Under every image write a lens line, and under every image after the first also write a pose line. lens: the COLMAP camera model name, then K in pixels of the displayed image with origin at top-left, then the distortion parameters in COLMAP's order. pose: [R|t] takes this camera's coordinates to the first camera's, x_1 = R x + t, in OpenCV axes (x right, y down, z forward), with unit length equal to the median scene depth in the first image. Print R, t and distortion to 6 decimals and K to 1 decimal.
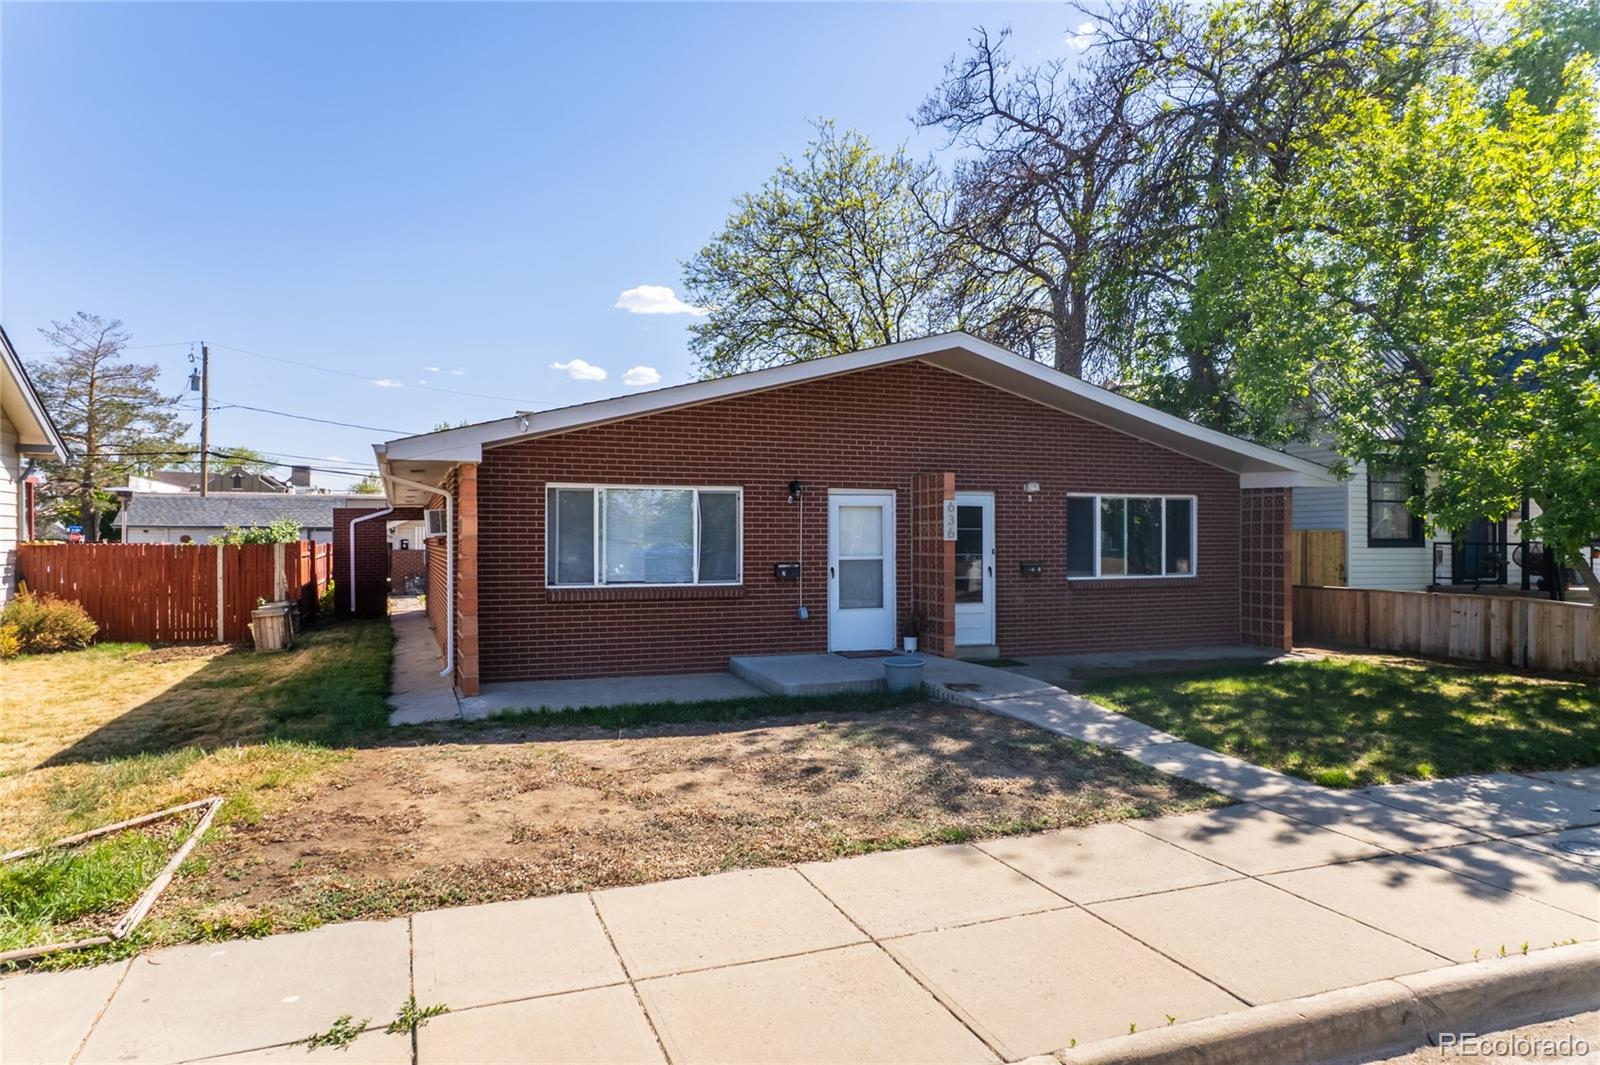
lens RADIAL K [[1001.9, 0, 800.0], [0, 1001.9, 532.5], [0, 0, 1]] dist [0.017833, 0.002674]
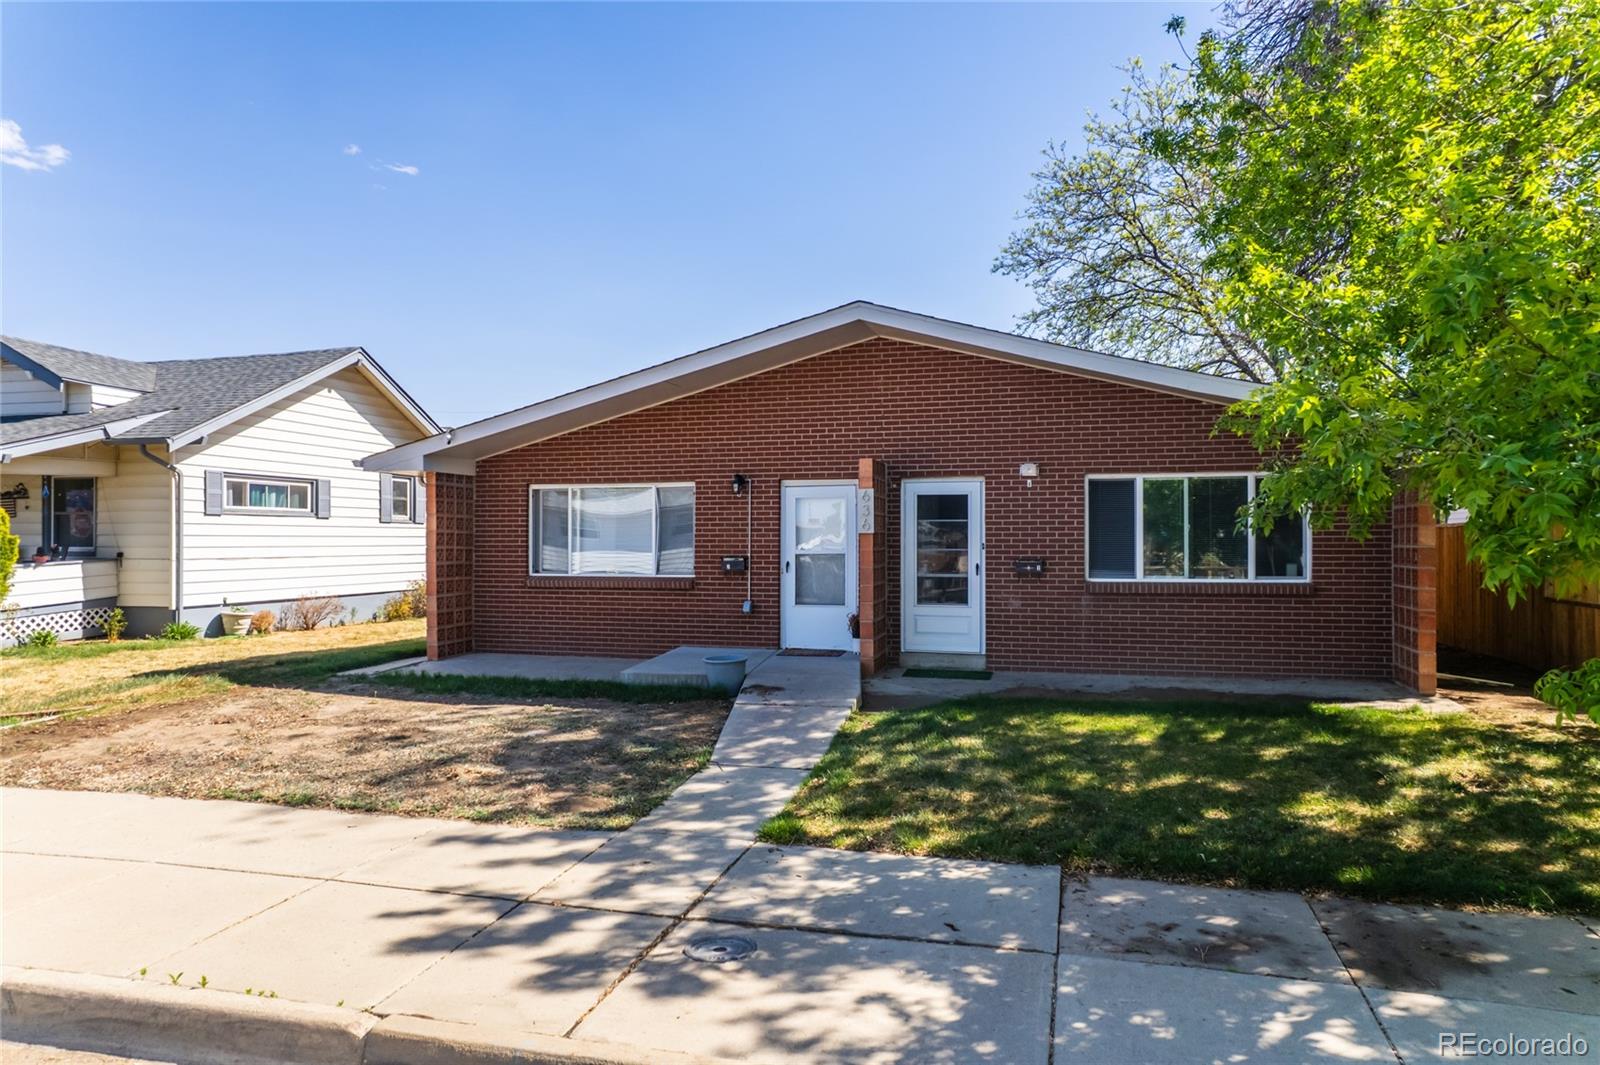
lens RADIAL K [[1011.6, 0, 800.0], [0, 1011.6, 532.5], [0, 0, 1]] dist [-0.042240, 0.064908]
pose [[0.796564, -0.002966, -0.604546, 0.663882], [0.006907, 0.999967, 0.004195, 0.002723], [0.604514, -0.007517, 0.796559, 0.238189]]
